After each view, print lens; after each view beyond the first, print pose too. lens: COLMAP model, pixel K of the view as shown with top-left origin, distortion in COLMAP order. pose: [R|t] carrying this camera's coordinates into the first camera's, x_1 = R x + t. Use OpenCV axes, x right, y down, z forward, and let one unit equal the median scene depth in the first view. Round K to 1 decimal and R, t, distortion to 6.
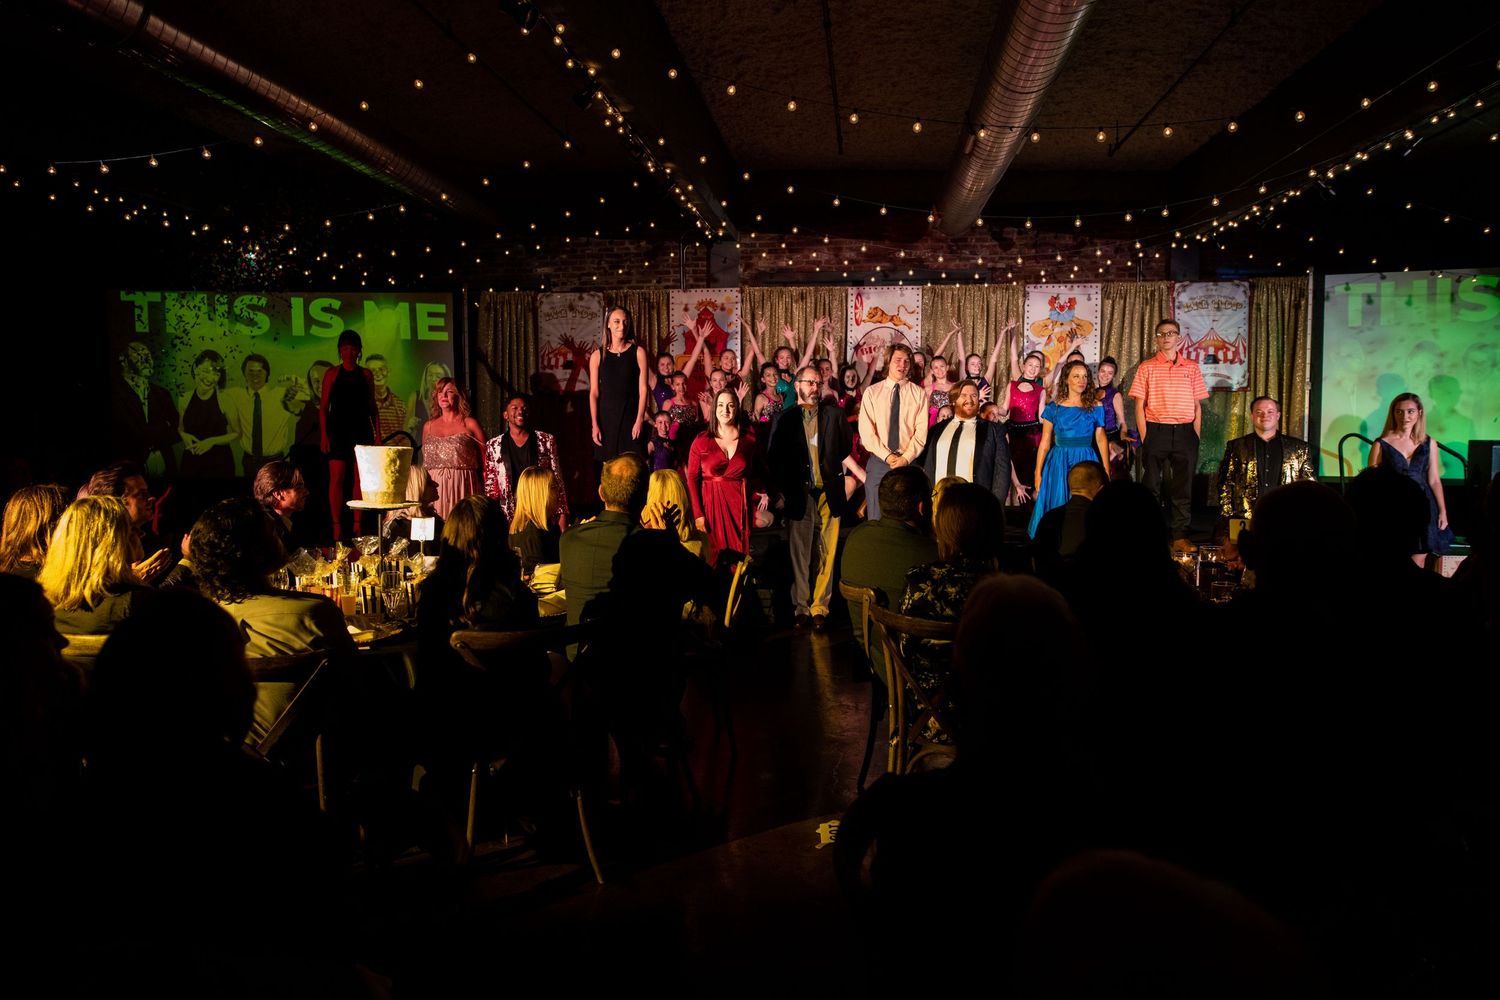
lens RADIAL K [[1025.7, 0, 765.4], [0, 1025.7, 505.2], [0, 0, 1]] dist [-0.055513, 0.025563]
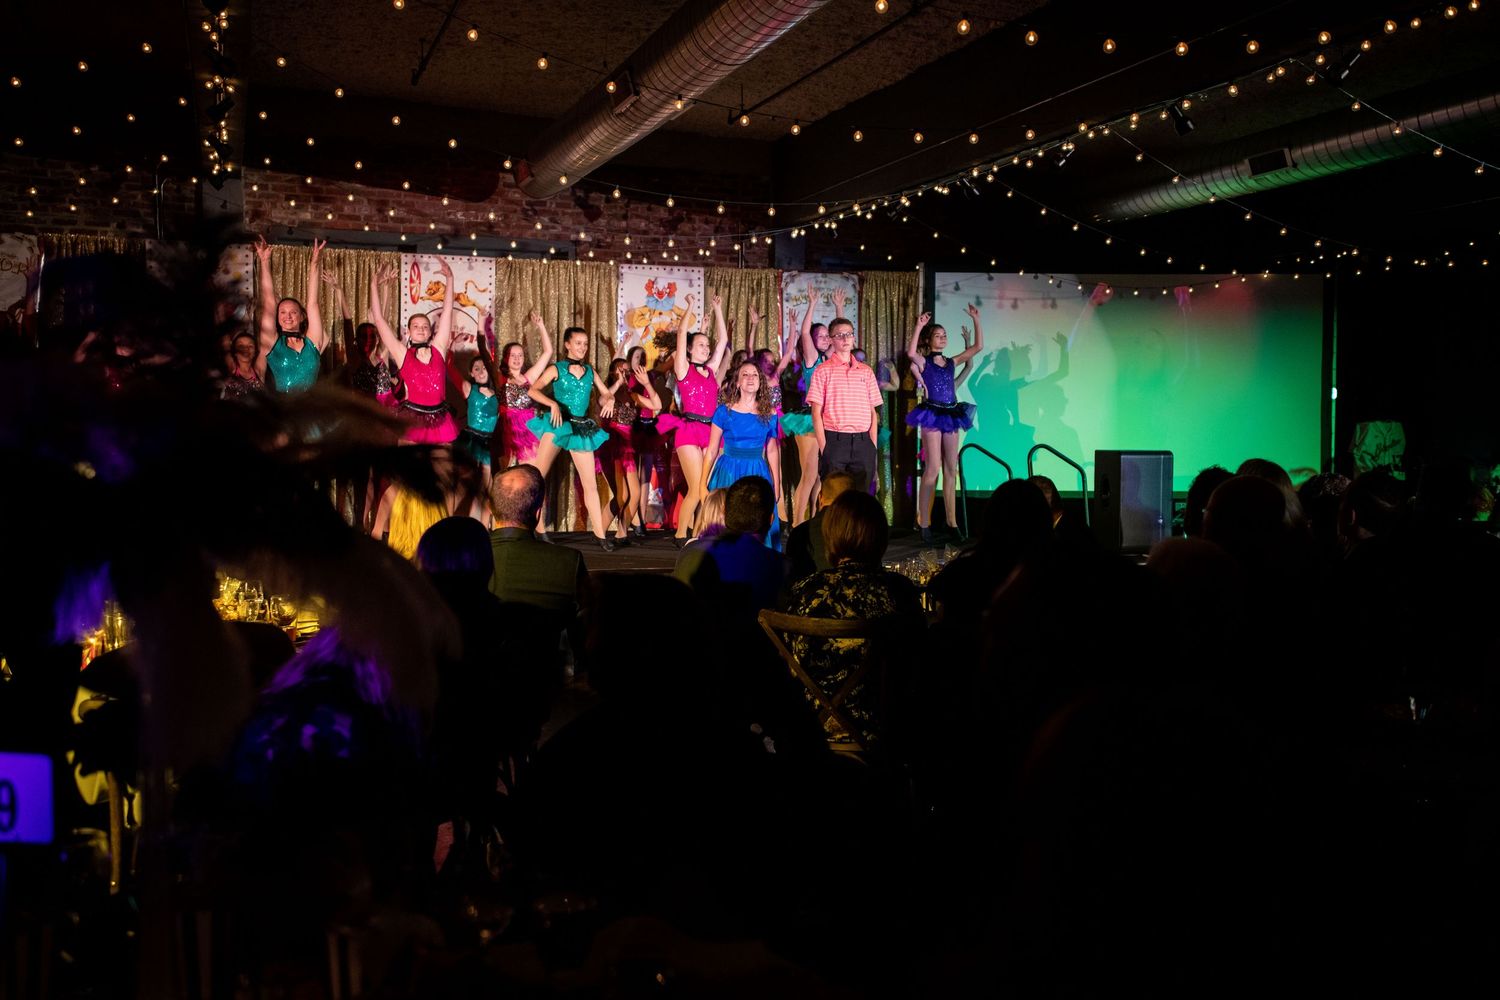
lens RADIAL K [[1404.9, 0, 751.2], [0, 1404.9, 528.0], [0, 0, 1]] dist [0.049134, 0.000000]
pose [[0.893997, -0.023581, 0.447452, -0.168906], [0.028177, 0.999596, -0.003617, 0.006260], [-0.447186, 0.015841, 0.894300, -0.073327]]
